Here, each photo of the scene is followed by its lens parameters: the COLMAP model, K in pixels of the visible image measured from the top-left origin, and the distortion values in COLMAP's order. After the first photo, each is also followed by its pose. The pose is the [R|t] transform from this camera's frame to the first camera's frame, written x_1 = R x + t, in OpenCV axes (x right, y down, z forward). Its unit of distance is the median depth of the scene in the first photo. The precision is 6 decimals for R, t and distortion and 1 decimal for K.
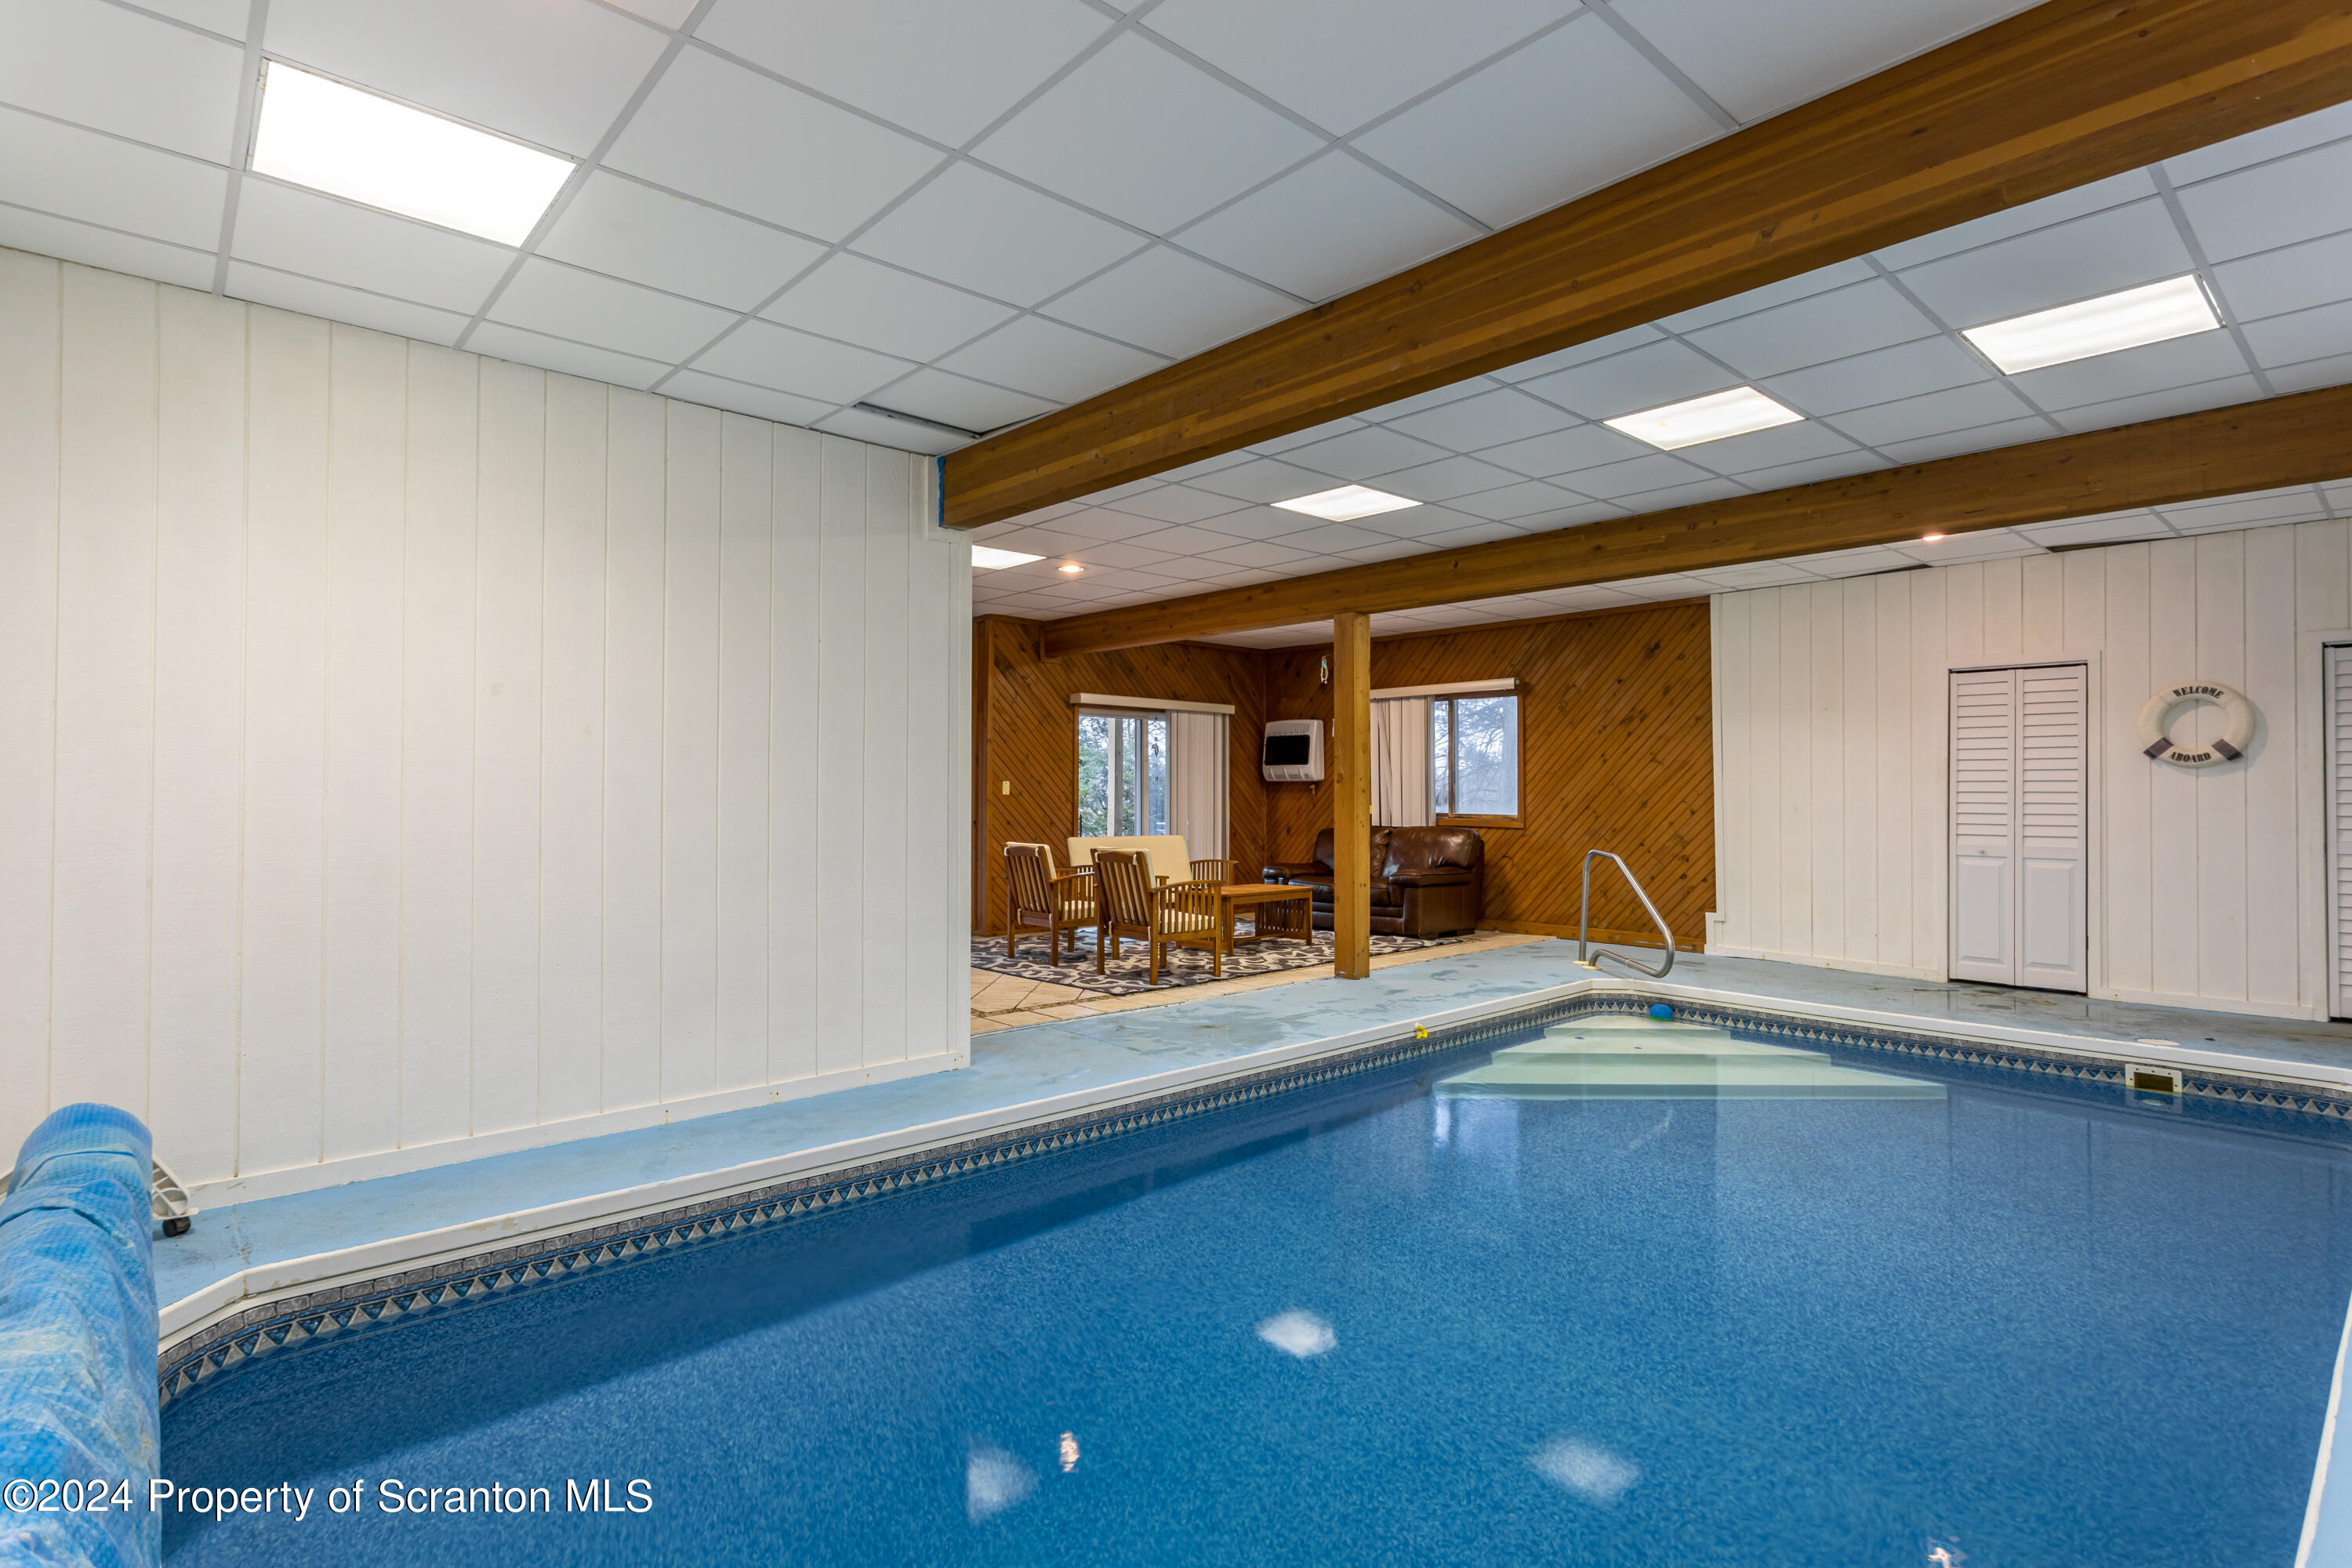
lens RADIAL K [[1142.8, 0, 1172.9], [0, 1142.8, 784.8], [0, 0, 1]] dist [0.000849, 0.000012]
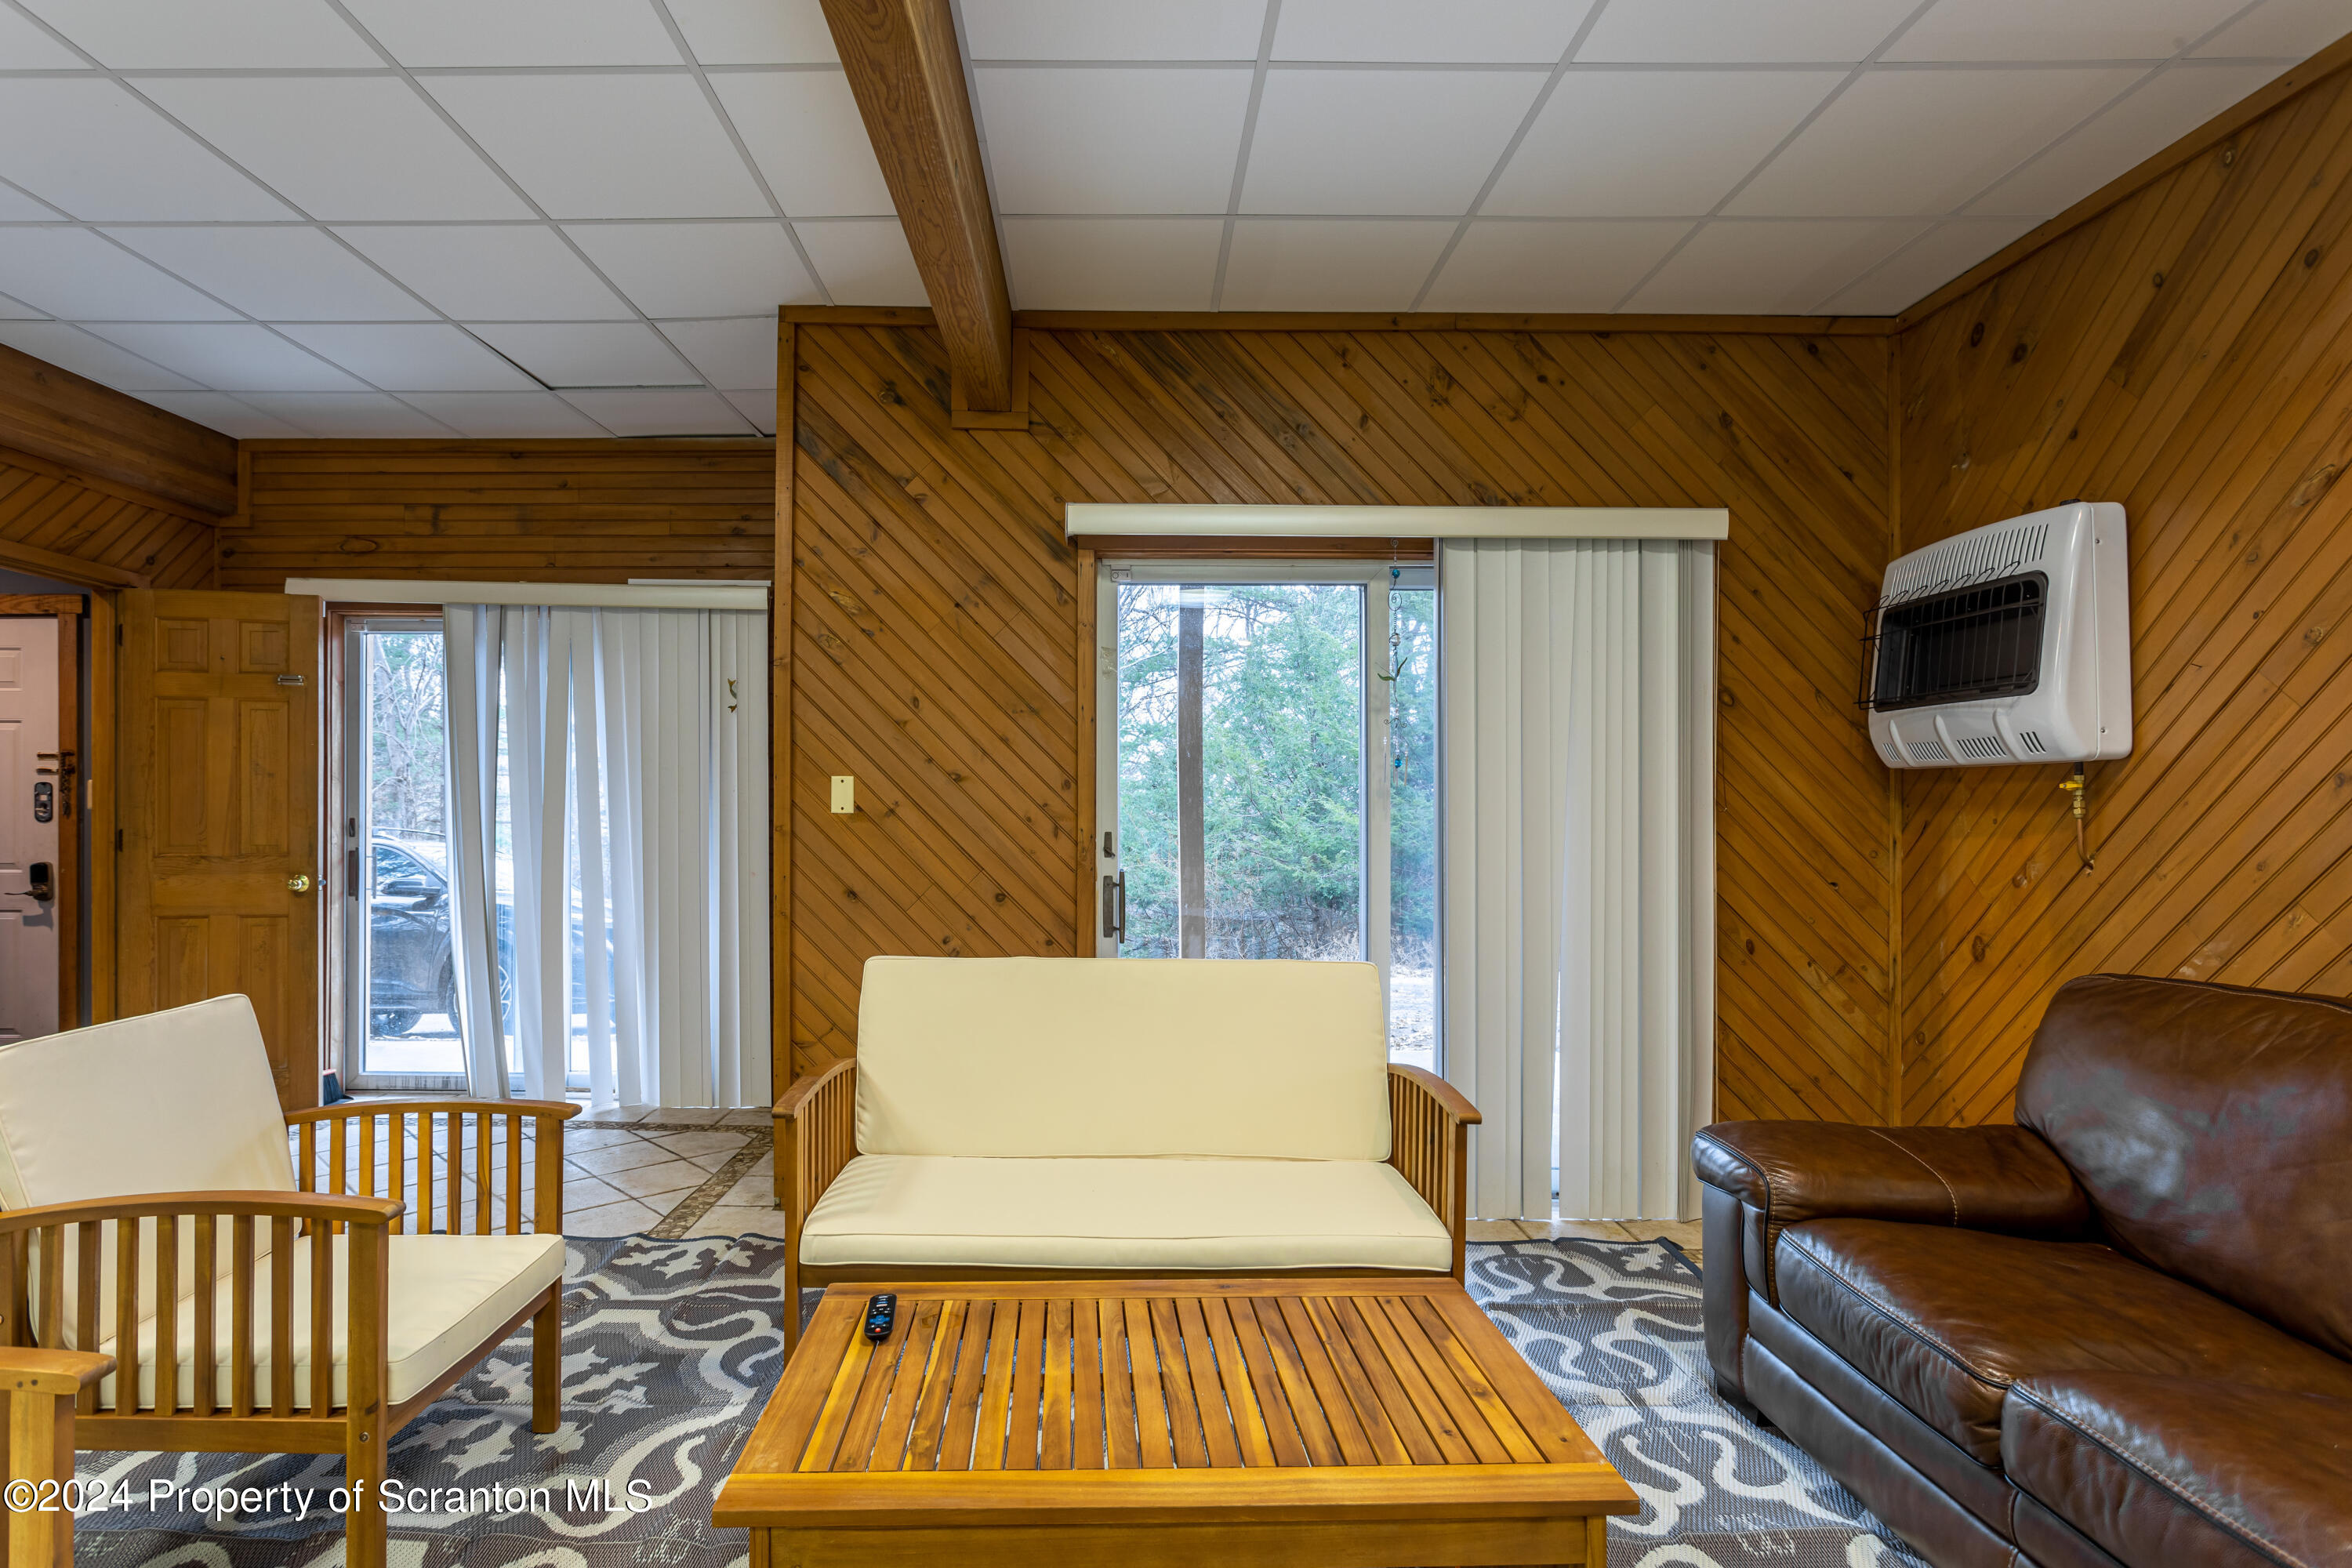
lens RADIAL K [[1142.8, 0, 1170.5], [0, 1142.8, 792.1], [0, 0, 1]] dist [0.000849, 0.000012]
pose [[0.732445, -0.008358, -0.680775, 0.146509], [0.003653, 0.999958, -0.008346, 0.004641], [0.680816, 0.003627, 0.732445, 0.687982]]
